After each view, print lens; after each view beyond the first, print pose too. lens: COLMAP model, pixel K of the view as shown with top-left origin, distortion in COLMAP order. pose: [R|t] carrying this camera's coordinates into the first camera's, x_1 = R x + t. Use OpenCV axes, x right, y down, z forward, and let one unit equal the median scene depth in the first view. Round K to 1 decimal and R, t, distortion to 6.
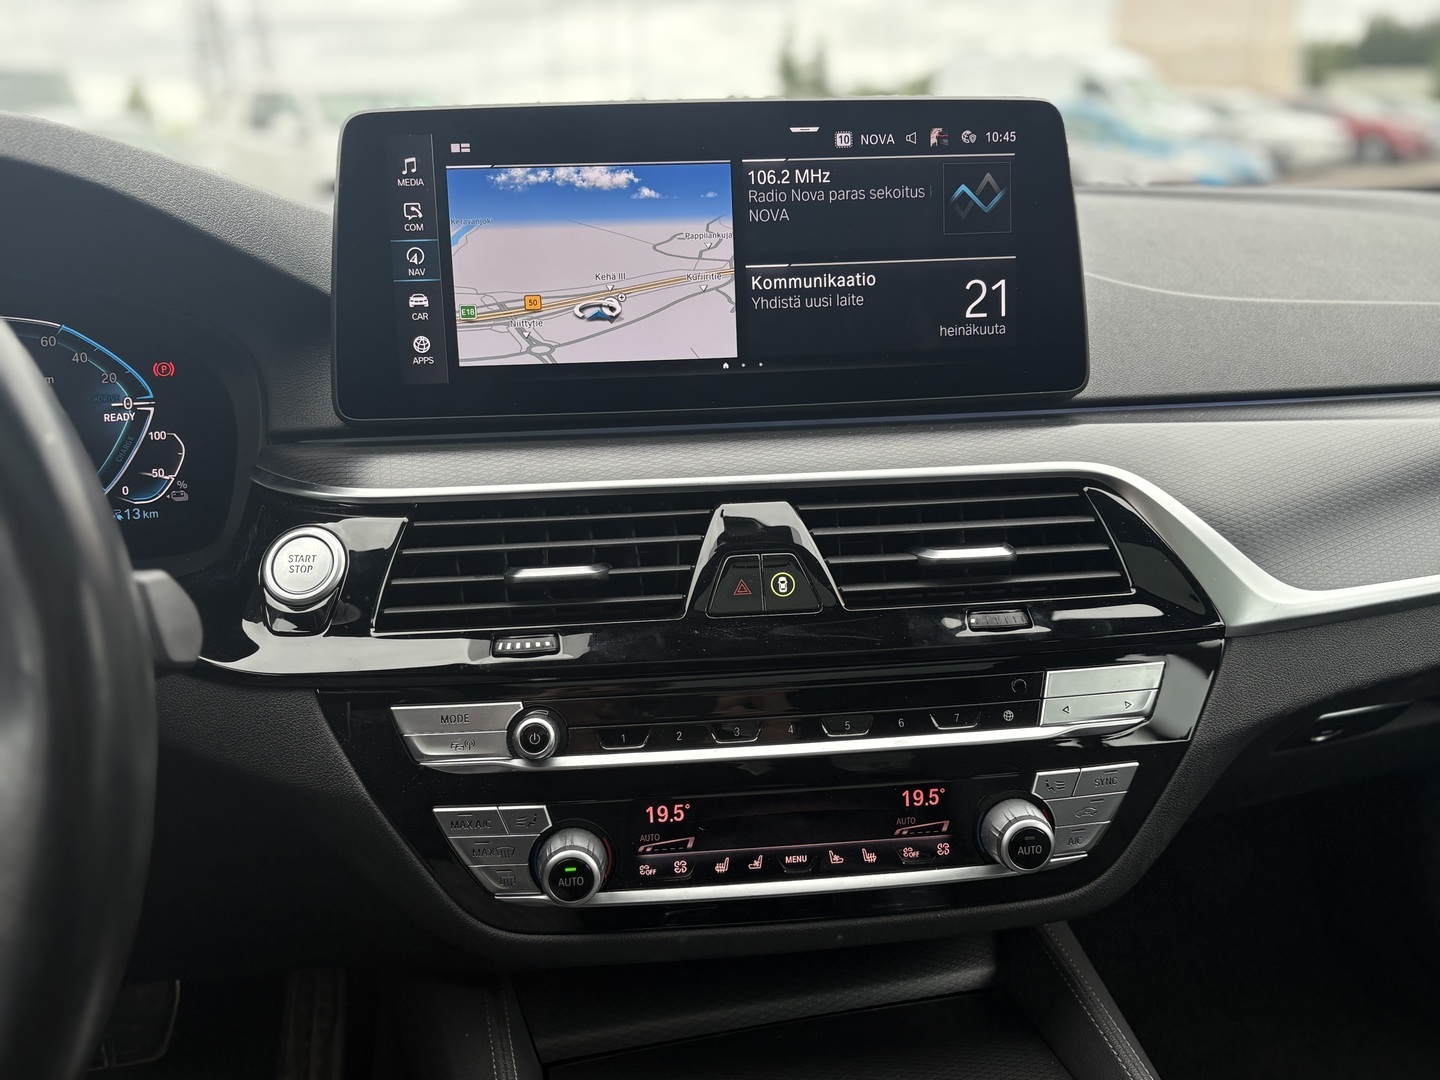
lens RADIAL K [[1241.1, 0, 717.5], [0, 1241.1, 536.1], [0, 0, 1]] dist [0.018470, -0.006672]
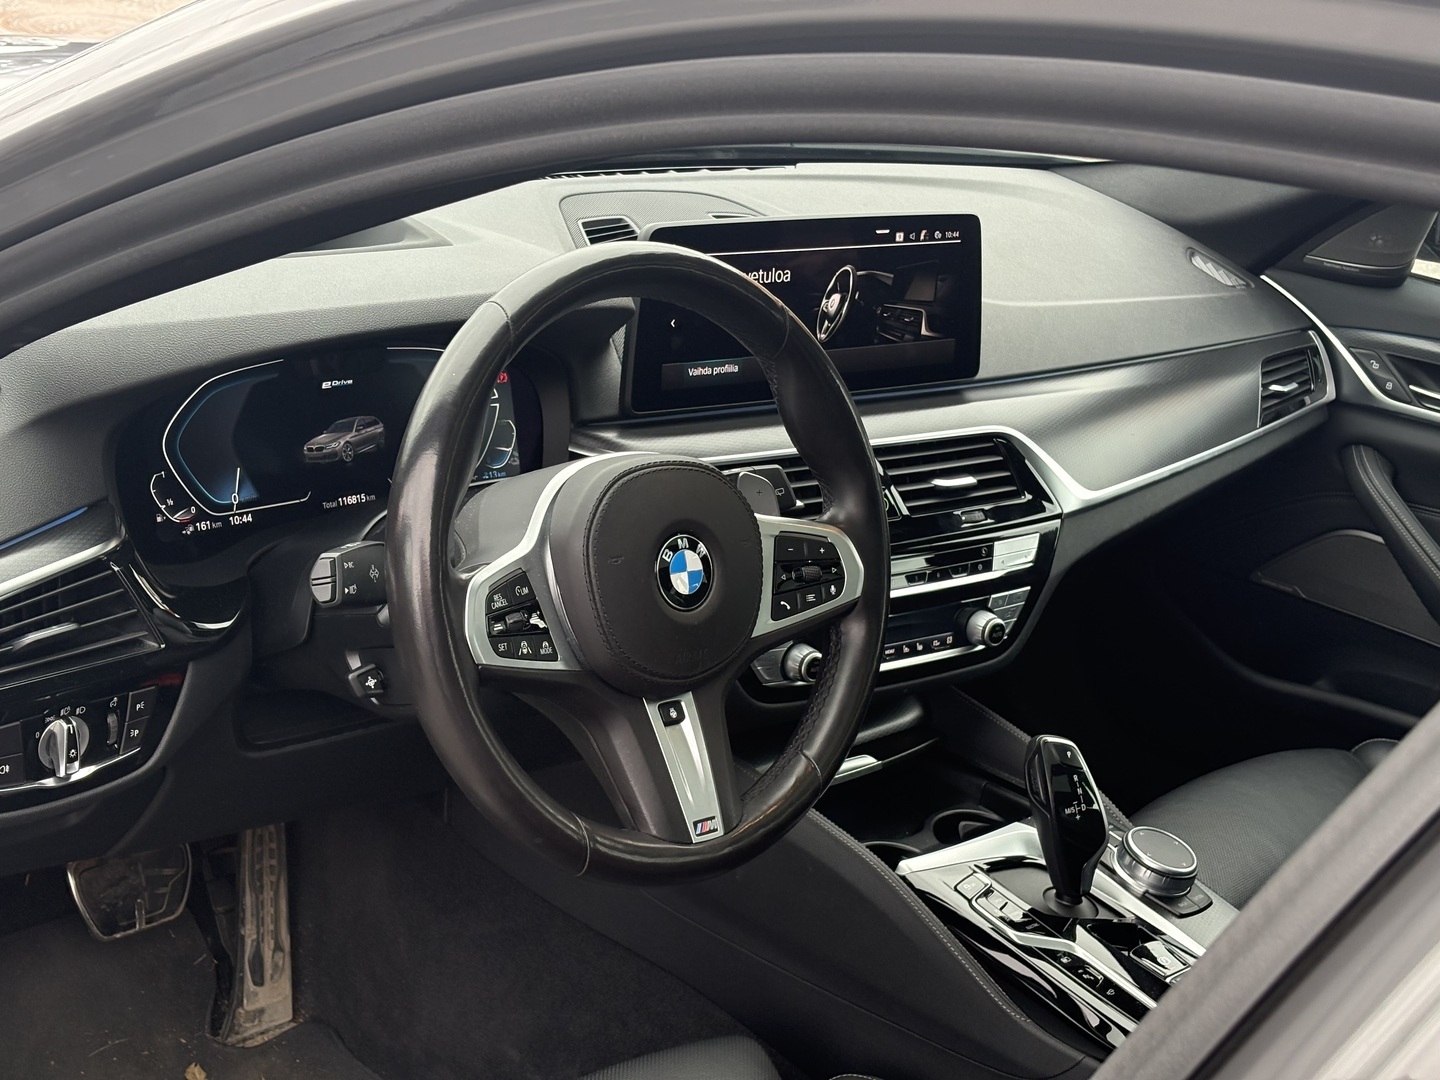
lens RADIAL K [[2248.1, 0, 719.0], [0, 2248.1, 541.9], [0, 0, 1]] dist [0.120536, 0.000000]
pose [[0.845886, -0.060483, 0.529923, -1.701798], [-0.010425, 0.991485, 0.129805, -0.297203], [-0.533261, -0.115324, 0.838053, -1.470897]]
